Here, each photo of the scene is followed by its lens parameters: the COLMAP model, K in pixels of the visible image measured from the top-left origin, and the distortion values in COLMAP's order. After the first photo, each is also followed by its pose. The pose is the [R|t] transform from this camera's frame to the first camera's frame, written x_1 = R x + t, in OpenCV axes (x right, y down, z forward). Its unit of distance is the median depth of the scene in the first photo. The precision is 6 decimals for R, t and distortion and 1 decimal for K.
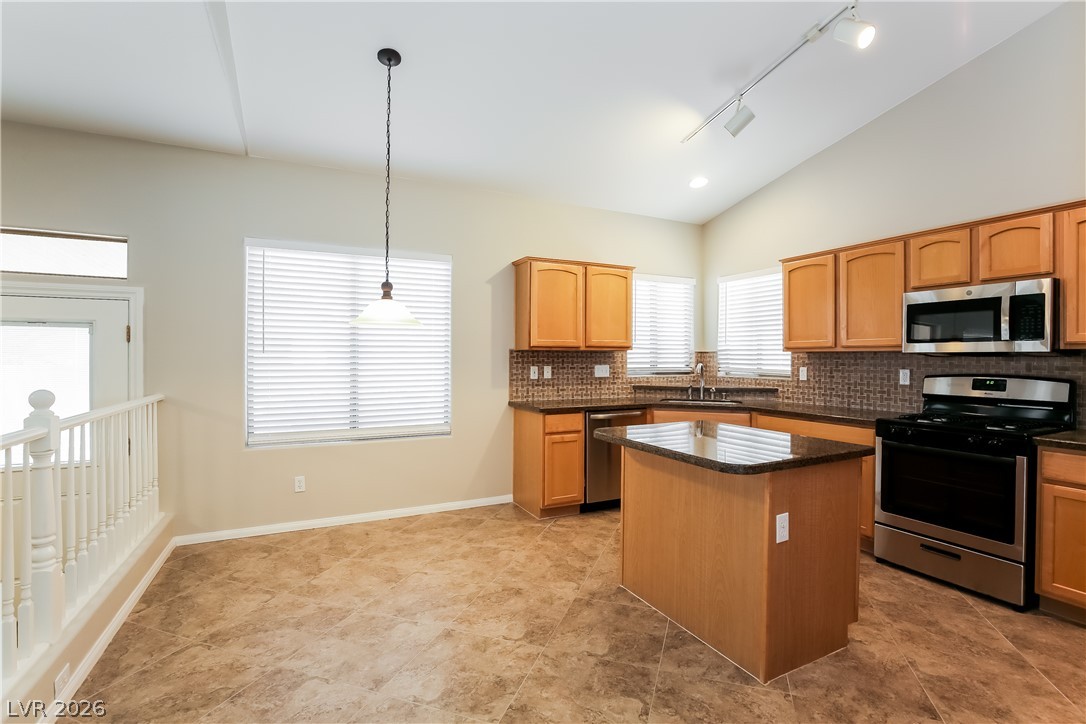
lens RADIAL K [[515.7, 0, 543.0], [0, 515.7, 362.0], [0, 0, 1]] dist [-0.002313, -0.000045]
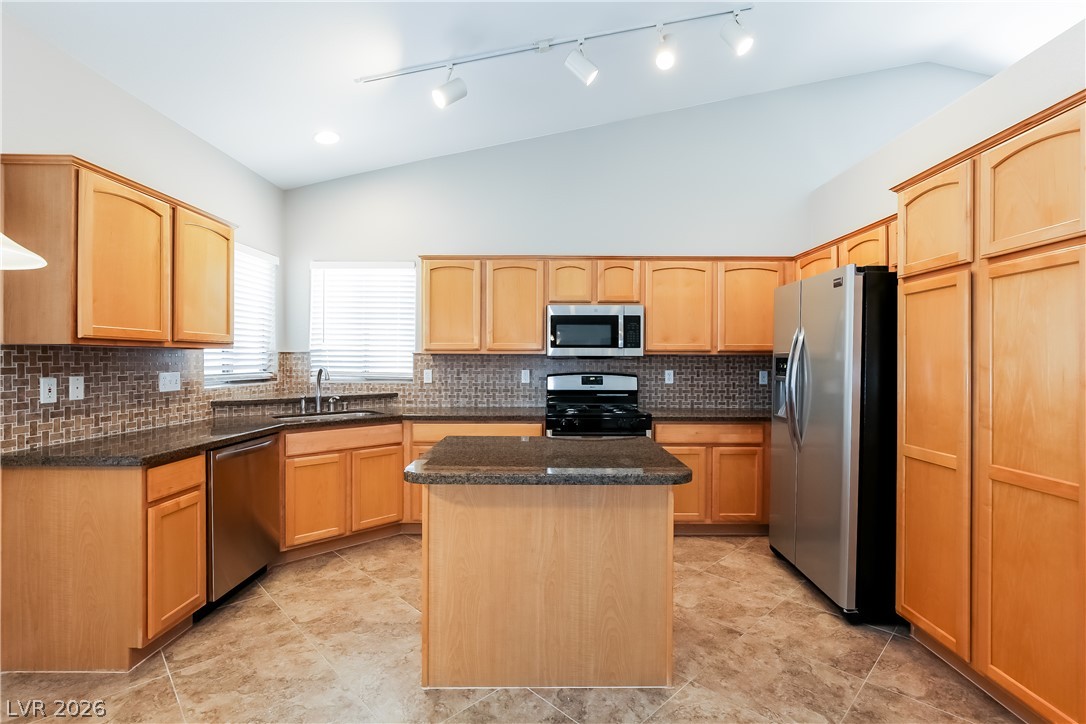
lens RADIAL K [[515.7, 0, 543.0], [0, 515.7, 362.0], [0, 0, 1]] dist [-0.002313, -0.000045]
pose [[0.434558, -0.005472, 0.900627, -0.281507], [0.006144, 0.999976, 0.003111, -0.005875], [-0.900623, 0.004181, 0.434582, 0.383709]]
